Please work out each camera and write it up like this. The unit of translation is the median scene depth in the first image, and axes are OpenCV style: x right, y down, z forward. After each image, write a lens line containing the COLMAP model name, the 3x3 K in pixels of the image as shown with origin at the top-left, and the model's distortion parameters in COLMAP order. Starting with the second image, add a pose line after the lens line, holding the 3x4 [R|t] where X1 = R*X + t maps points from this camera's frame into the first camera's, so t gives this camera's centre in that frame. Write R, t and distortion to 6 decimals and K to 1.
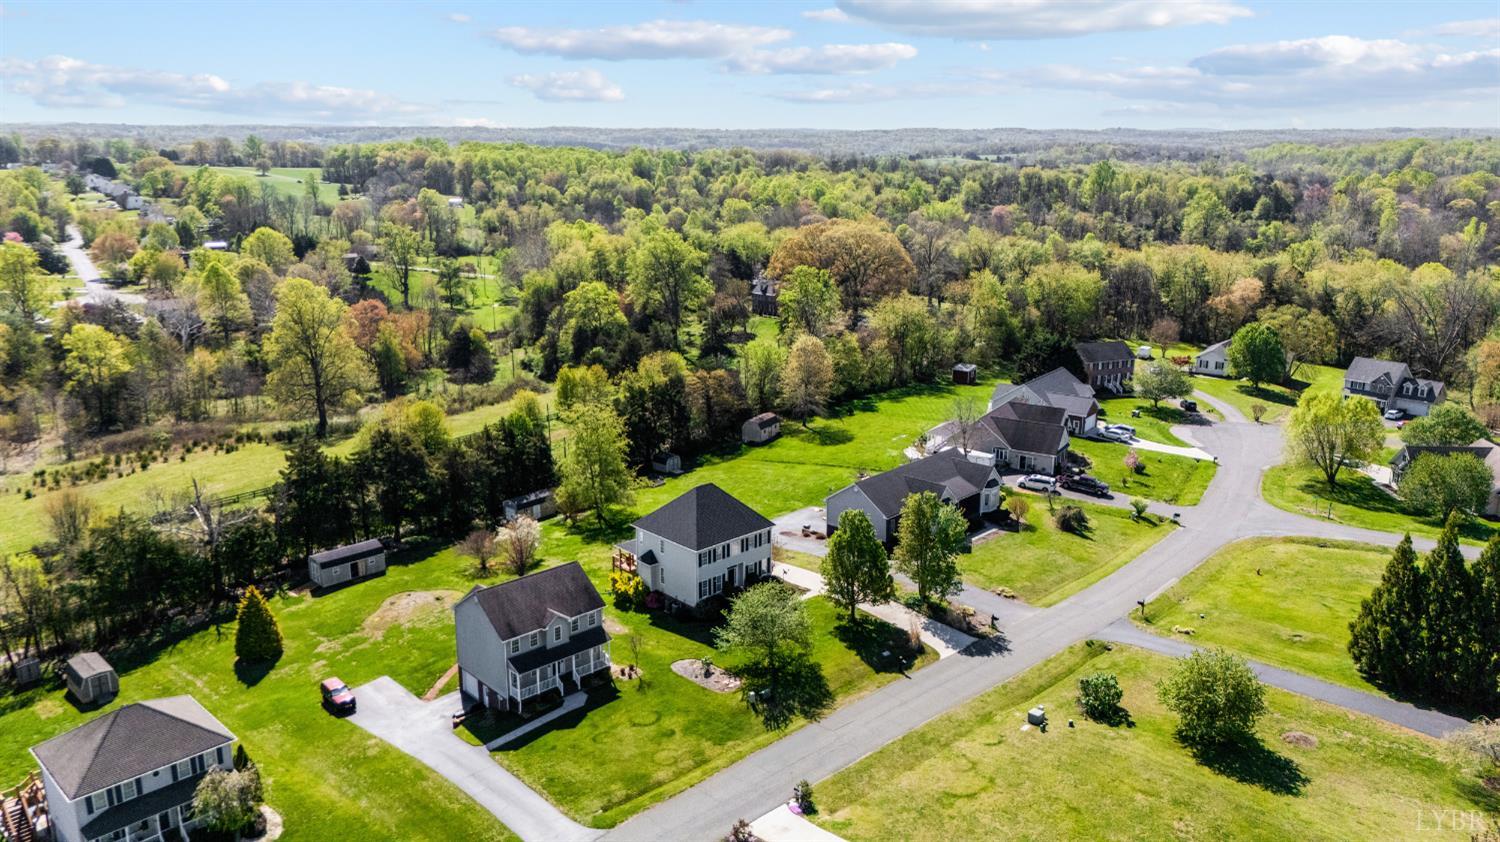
lens RADIAL K [[1069.3, 0, 750.0], [0, 1069.3, 421.0], [0, 0, 1]] dist [0.004296, 0.001374]
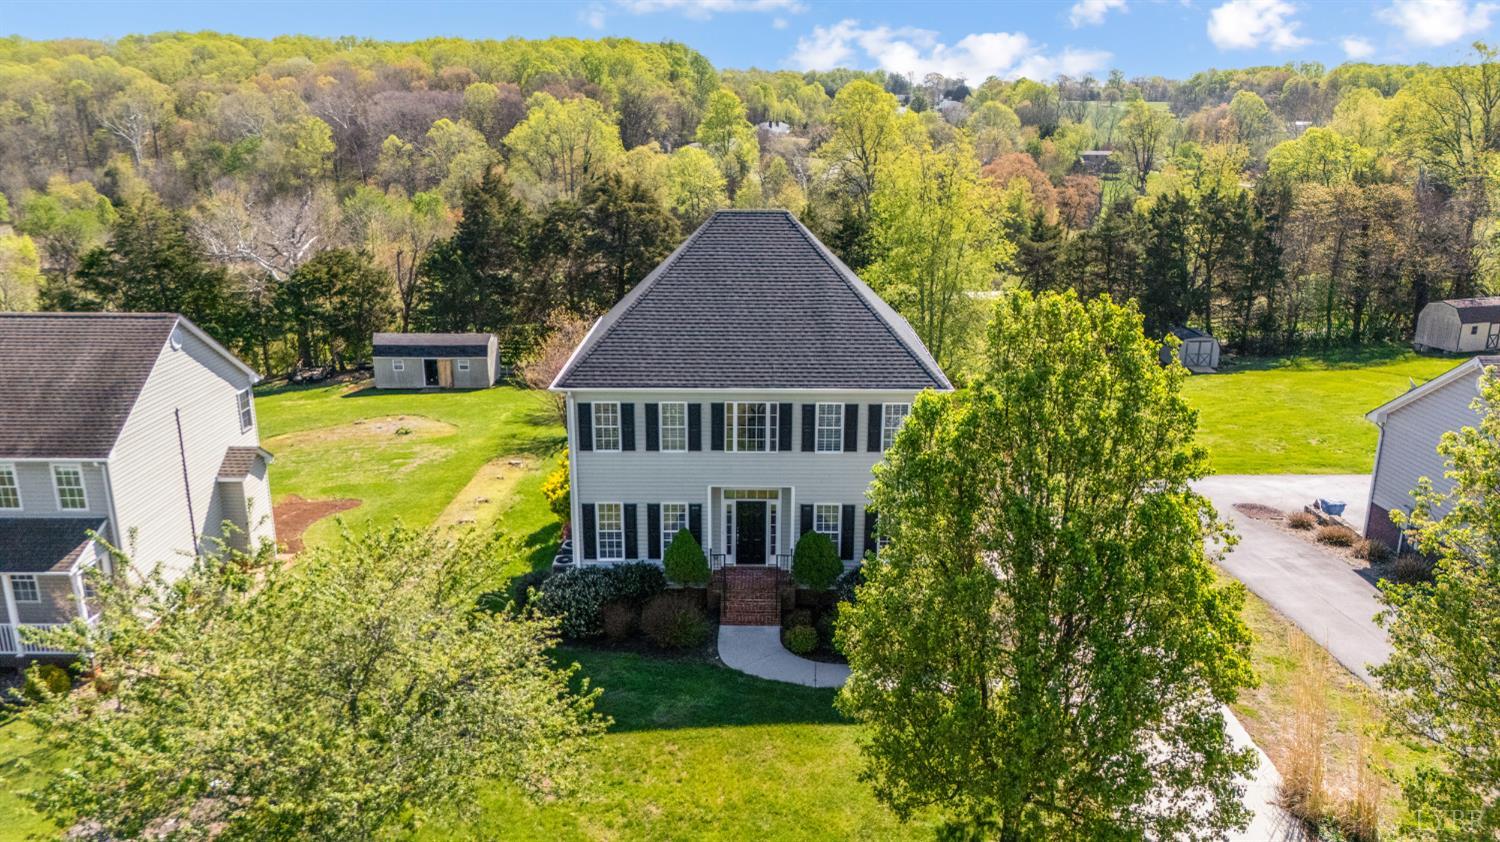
lens RADIAL K [[1069.3, 0, 750.0], [0, 1069.3, 421.0], [0, 0, 1]] dist [0.004296, 0.001374]
pose [[0.704355, 0.192606, -0.683218, 0.144497], [-0.177534, 0.979695, 0.093160, 0.077002], [0.687288, 0.055677, 0.724248, 0.668896]]
